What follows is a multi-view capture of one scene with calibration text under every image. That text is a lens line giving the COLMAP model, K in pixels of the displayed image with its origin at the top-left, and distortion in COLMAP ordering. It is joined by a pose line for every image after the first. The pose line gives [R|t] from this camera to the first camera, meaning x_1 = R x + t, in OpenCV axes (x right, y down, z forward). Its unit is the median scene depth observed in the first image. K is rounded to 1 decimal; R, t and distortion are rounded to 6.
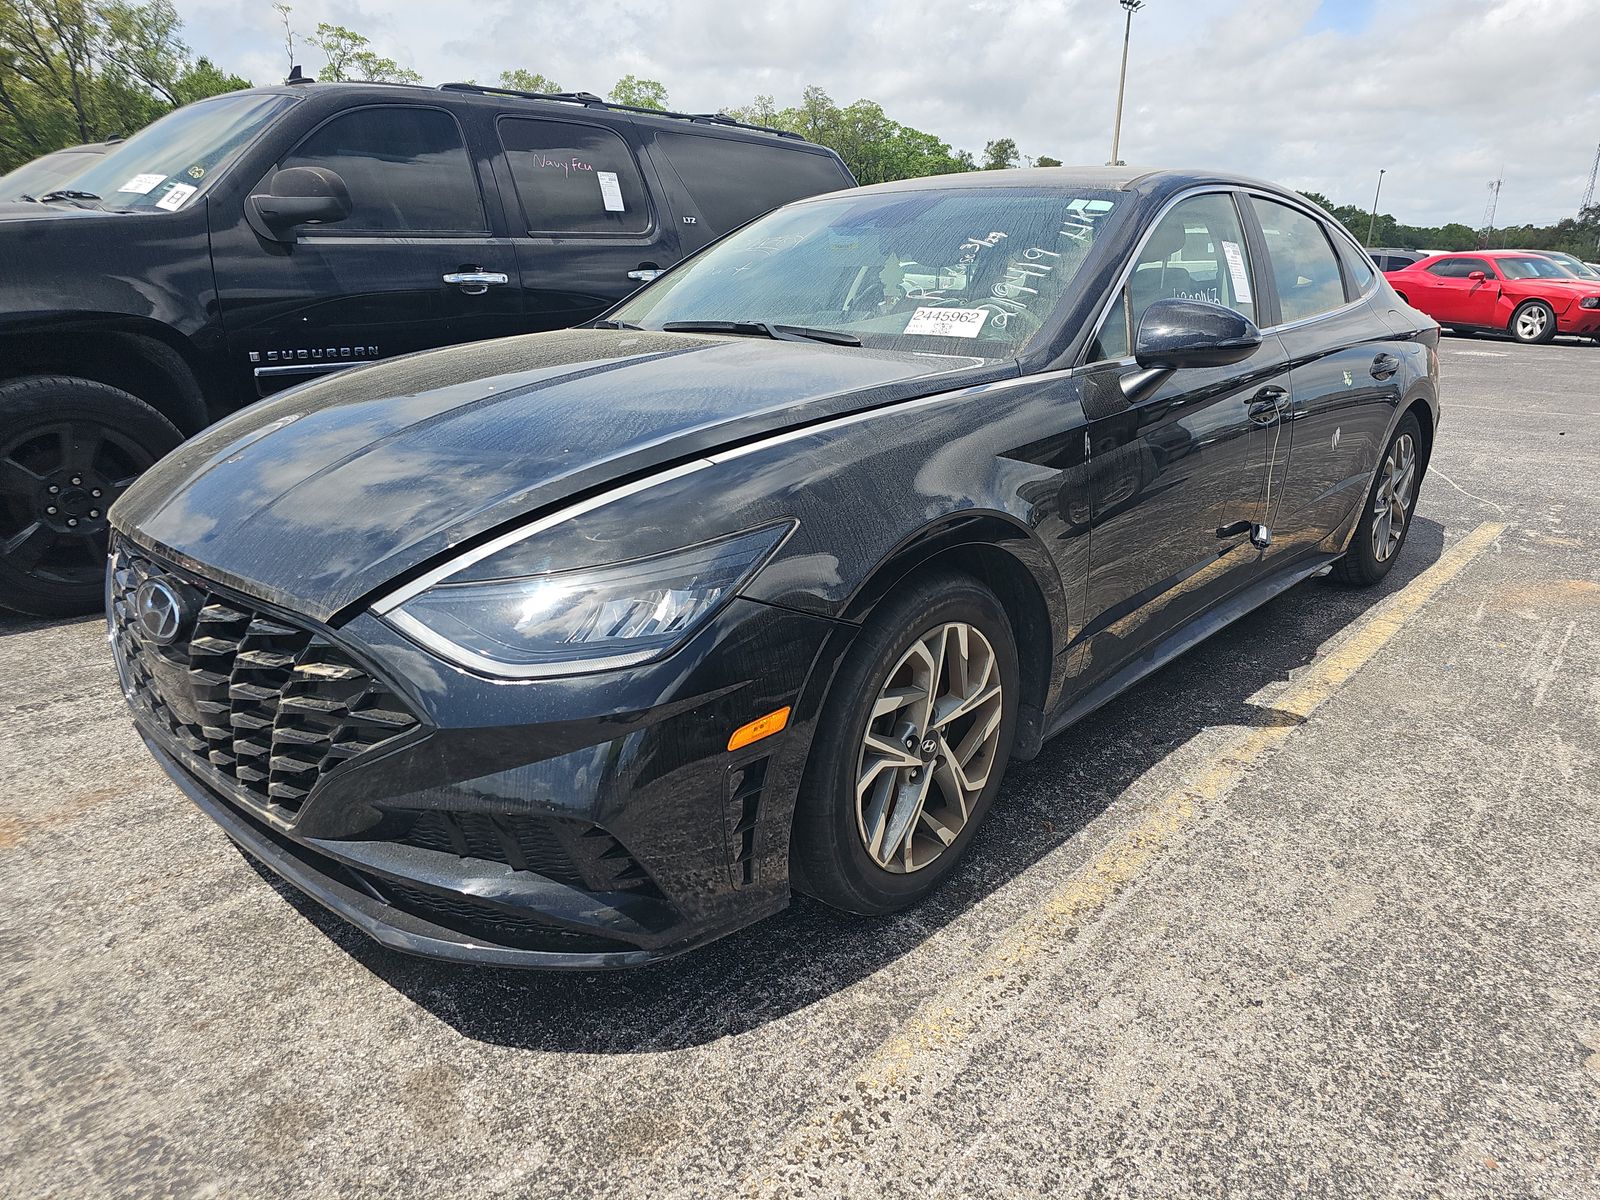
lens RADIAL K [[1061.2, 0, 790.6], [0, 1061.2, 608.5], [0, 0, 1]] dist [0.050665, -0.049150]
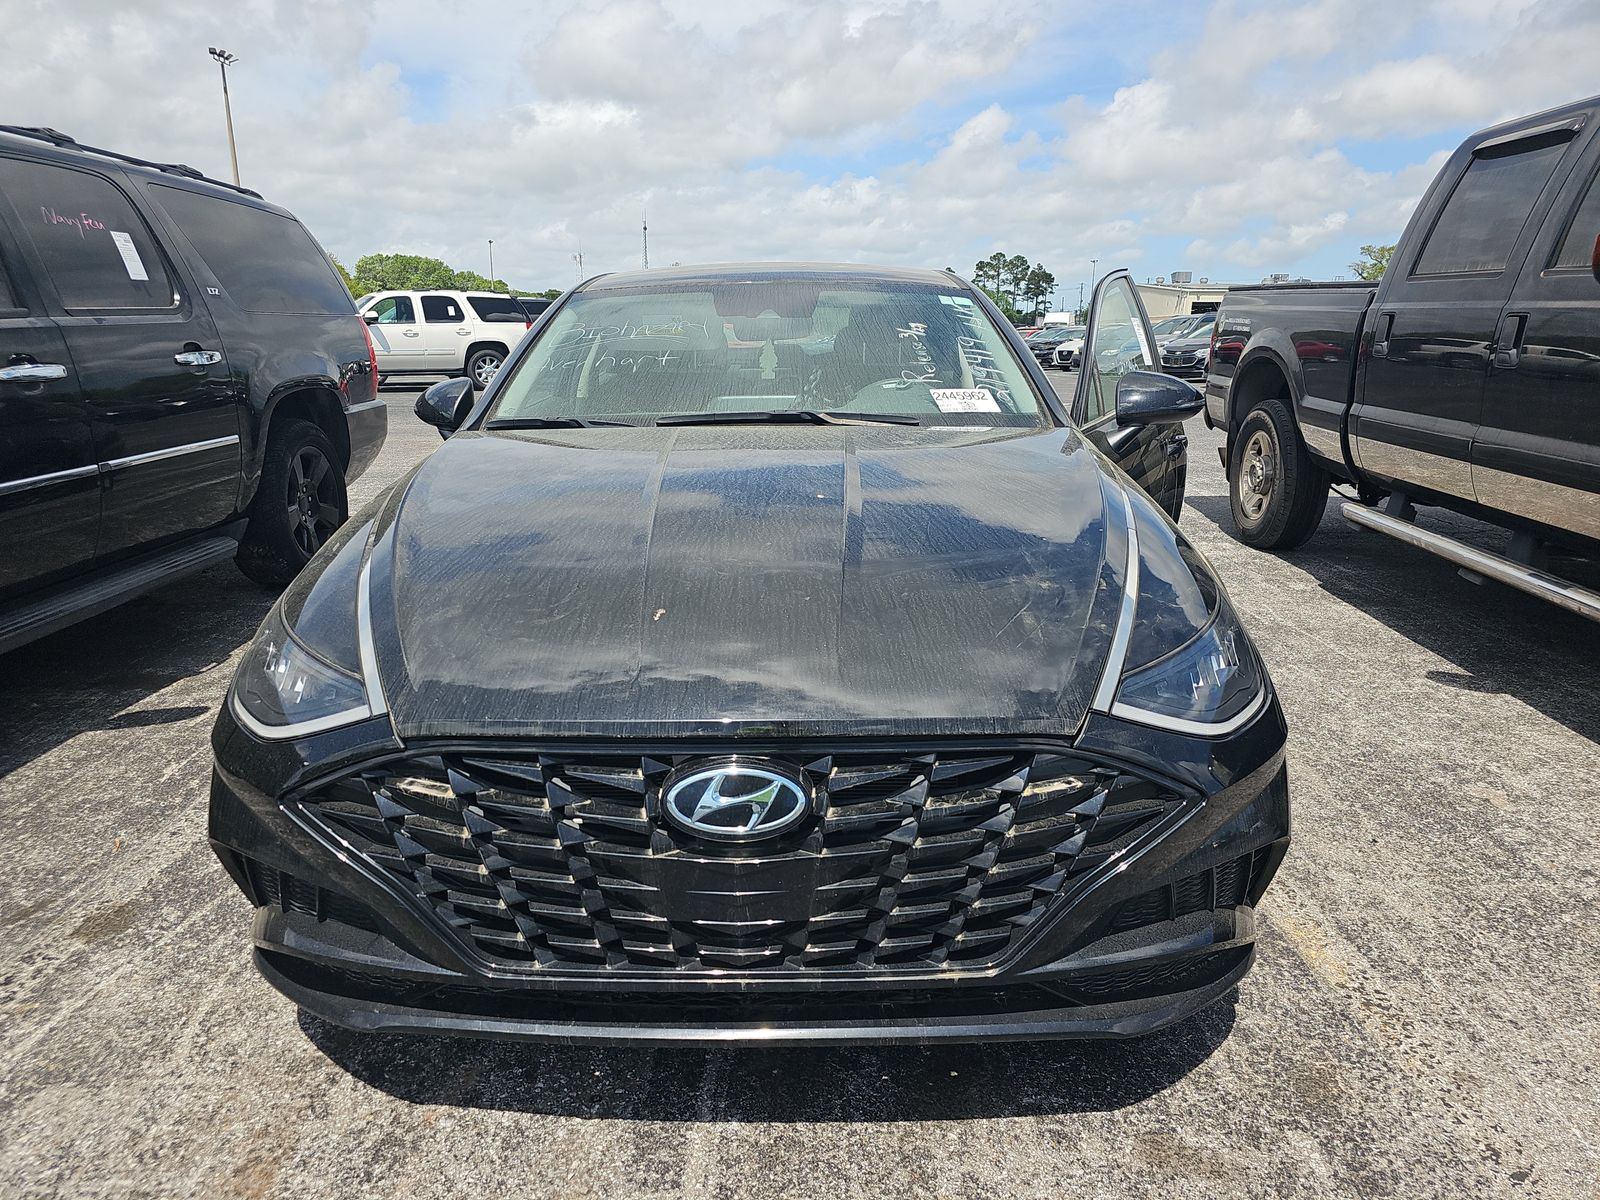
lens RADIAL K [[1061.2, 0, 790.6], [0, 1061.2, 608.5], [0, 0, 1]] dist [0.050665, -0.049150]
pose [[0.720103, -0.181298, 0.669763, -0.422492], [0.218953, 0.975316, 0.028599, -0.062131], [-0.658416, 0.126052, 0.742024, 0.147208]]
